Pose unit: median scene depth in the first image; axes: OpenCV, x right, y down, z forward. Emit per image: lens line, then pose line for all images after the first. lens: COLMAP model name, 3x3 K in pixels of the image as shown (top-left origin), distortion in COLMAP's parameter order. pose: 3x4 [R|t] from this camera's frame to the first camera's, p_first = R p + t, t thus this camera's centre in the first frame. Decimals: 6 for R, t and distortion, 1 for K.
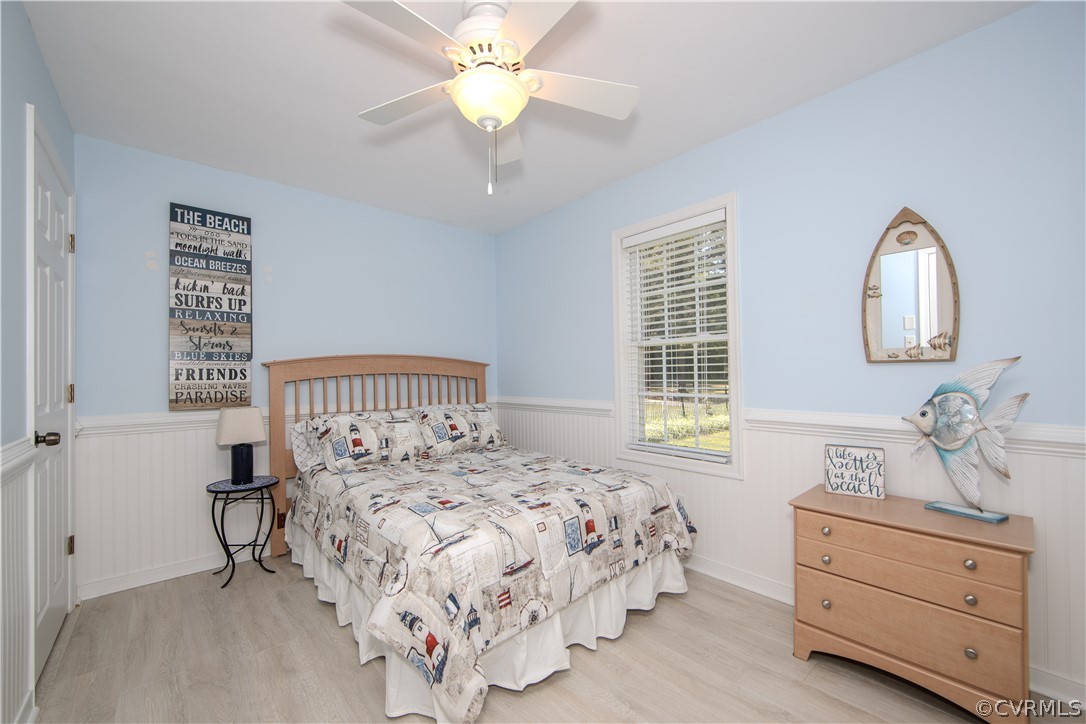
lens RADIAL K [[431.0, 0, 541.2], [0, 431.0, 366.5], [0, 0, 1]] dist [-0.012650, 0.000649]
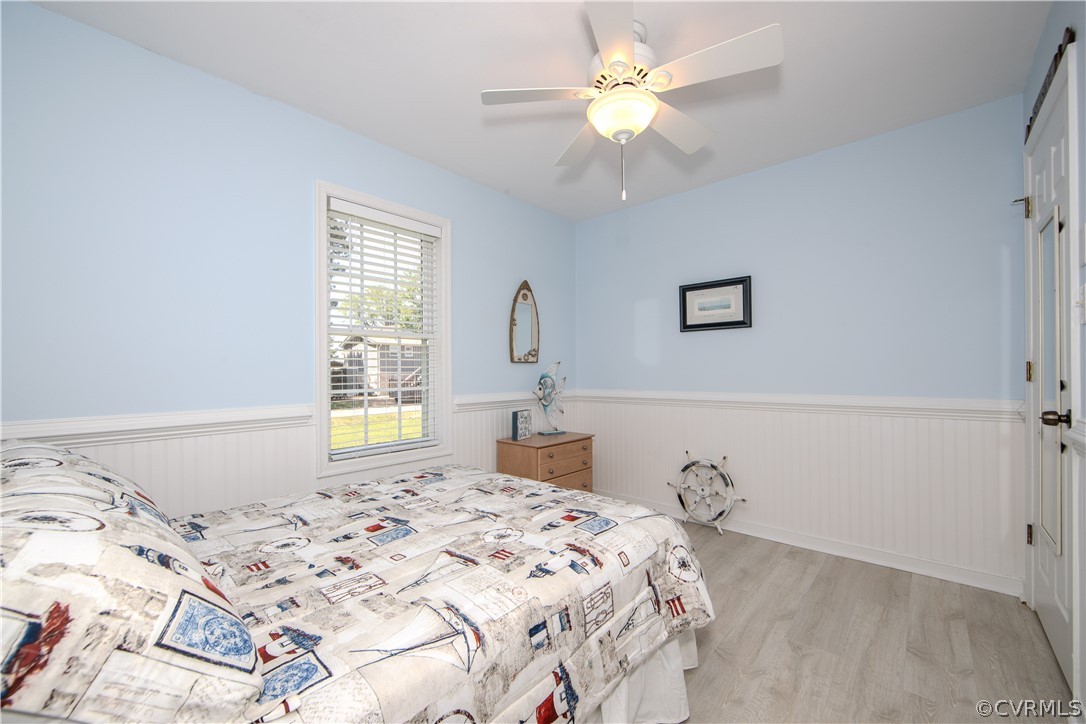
lens RADIAL K [[431.0, 0, 540.1], [0, 431.0, 367.7], [0, 0, 1]] dist [-0.012650, 0.000649]
pose [[-0.119598, 0.017533, 0.992668, -1.027987], [-0.010992, 0.999759, -0.018982, 0.046316], [-0.992761, -0.013182, -0.119377, 1.153095]]
